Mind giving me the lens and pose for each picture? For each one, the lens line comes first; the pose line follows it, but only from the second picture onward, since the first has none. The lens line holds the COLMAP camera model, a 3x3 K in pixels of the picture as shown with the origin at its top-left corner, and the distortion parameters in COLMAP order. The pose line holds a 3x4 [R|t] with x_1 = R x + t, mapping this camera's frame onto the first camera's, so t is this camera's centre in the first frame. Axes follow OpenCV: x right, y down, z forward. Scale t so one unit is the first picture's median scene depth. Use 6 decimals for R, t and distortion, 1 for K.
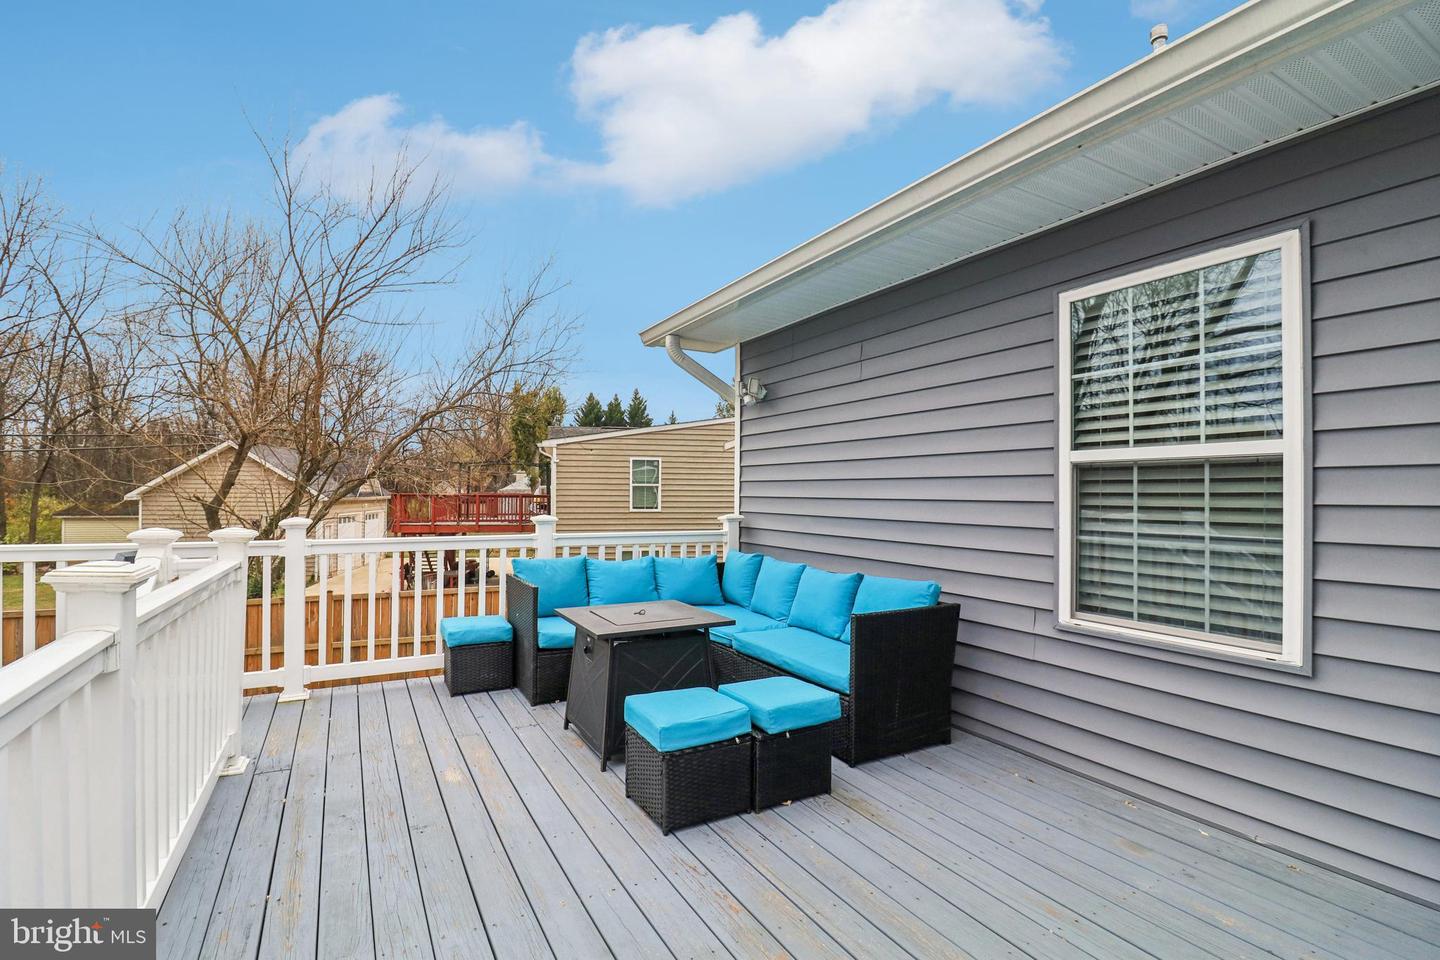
lens RADIAL K [[677.4, 0, 716.4], [0, 677.4, 489.7], [0, 0, 1]] dist [-0.013334, -0.000841]
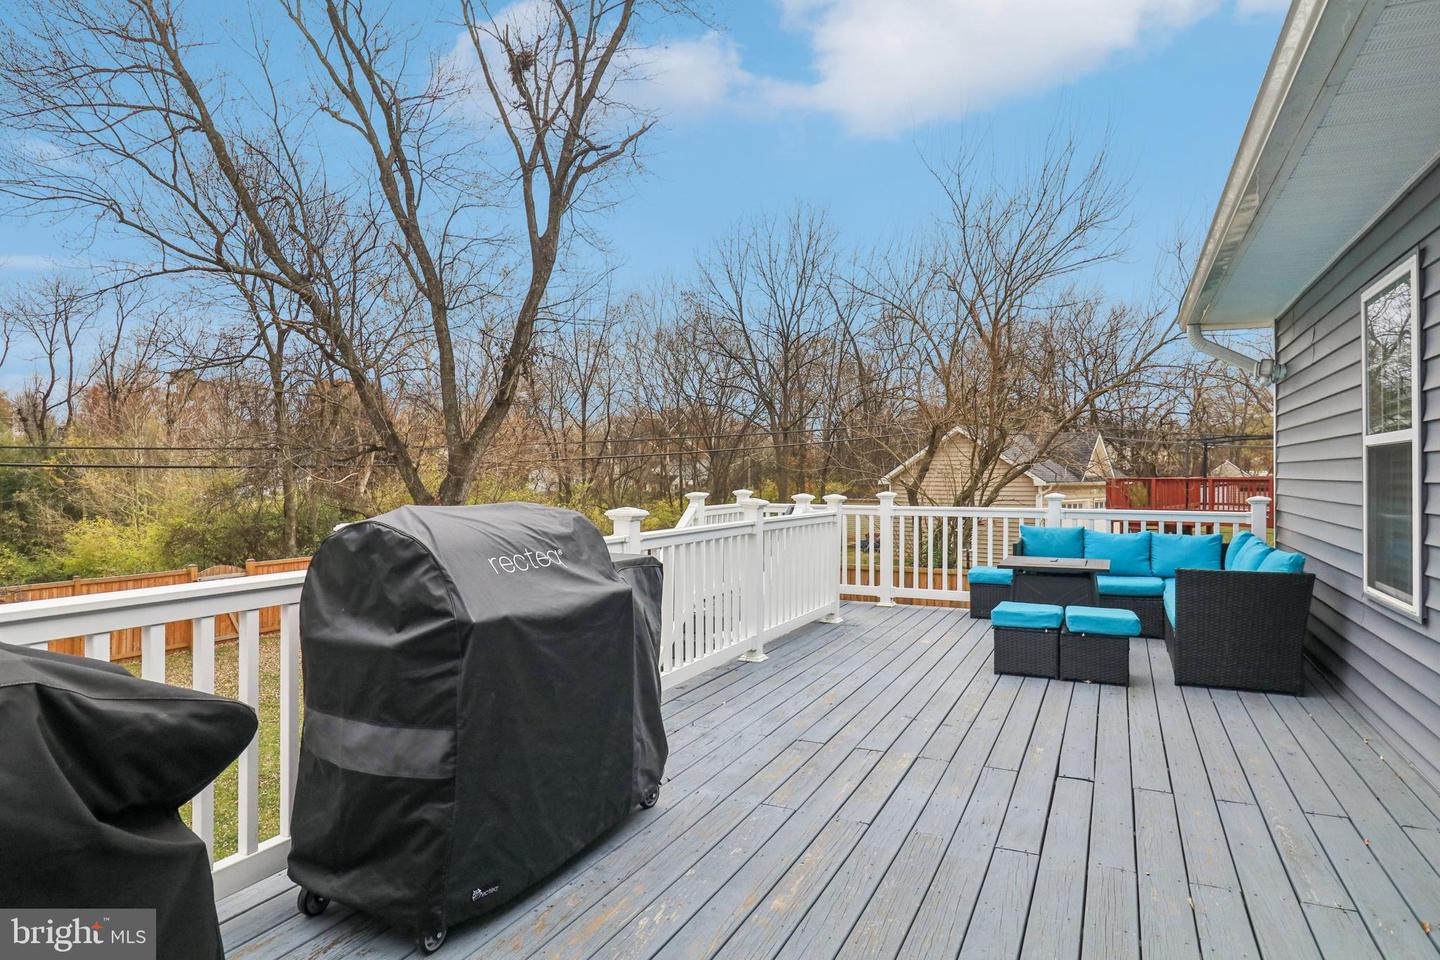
lens RADIAL K [[883.8, 0, 718.4], [0, 883.8, 475.9], [0, 0, 1]] dist [0.000267, 0.000072]
pose [[0.599698, -0.002977, -0.800221, 0.737341], [0.004131, 0.999991, -0.000624, 0.002691], [0.800215, -0.002931, 0.599705, -0.514152]]
